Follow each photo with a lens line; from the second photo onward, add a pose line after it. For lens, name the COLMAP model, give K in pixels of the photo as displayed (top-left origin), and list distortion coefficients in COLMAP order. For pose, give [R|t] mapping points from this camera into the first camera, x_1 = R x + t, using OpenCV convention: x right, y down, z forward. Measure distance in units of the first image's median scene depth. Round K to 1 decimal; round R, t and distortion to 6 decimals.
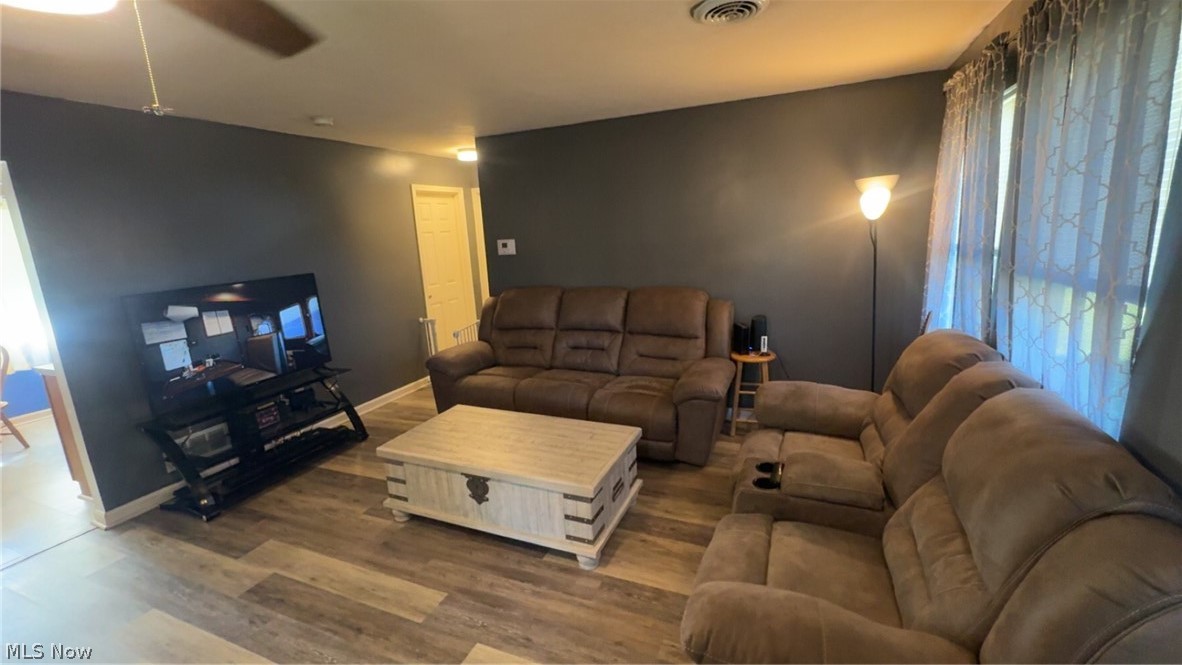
lens RADIAL K [[496.9, 0, 591.0], [0, 496.9, 332.5], [0, 0, 1]] dist [-0.001080, 0.000206]
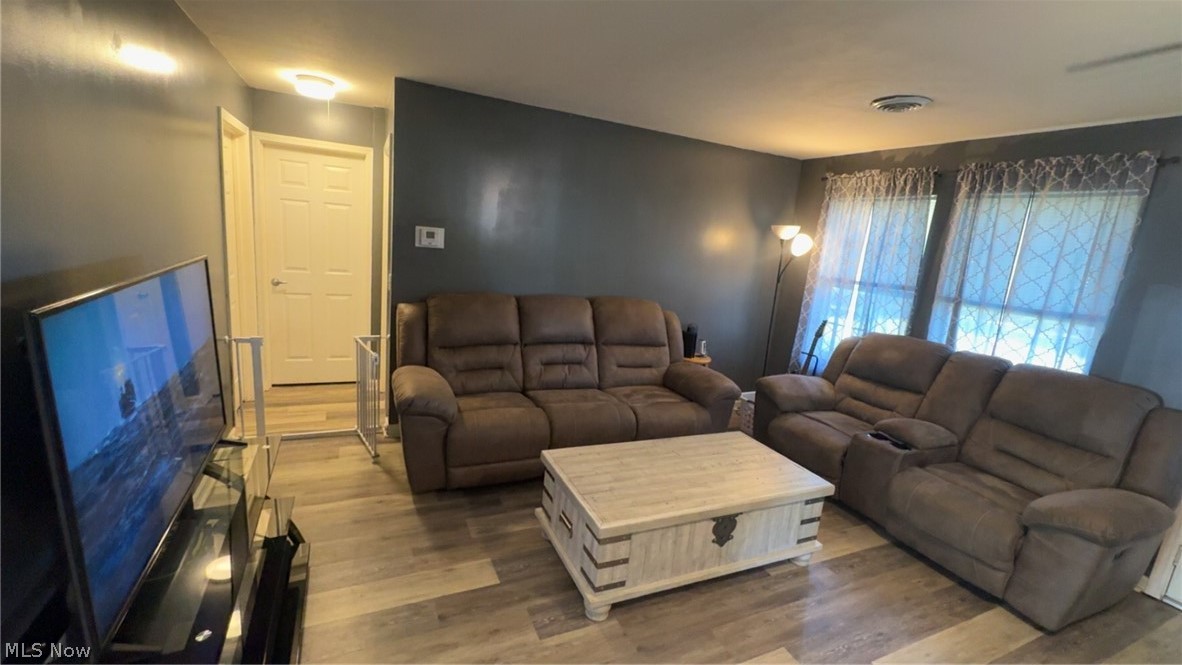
lens RADIAL K [[496.9, 0, 591.0], [0, 496.9, 332.5], [0, 0, 1]] dist [-0.001080, 0.000206]
pose [[0.660029, -0.036597, 0.750348, -0.708562], [0.034837, 0.999229, 0.018092, -0.041521], [-0.750432, 0.014198, 0.660795, 0.401818]]
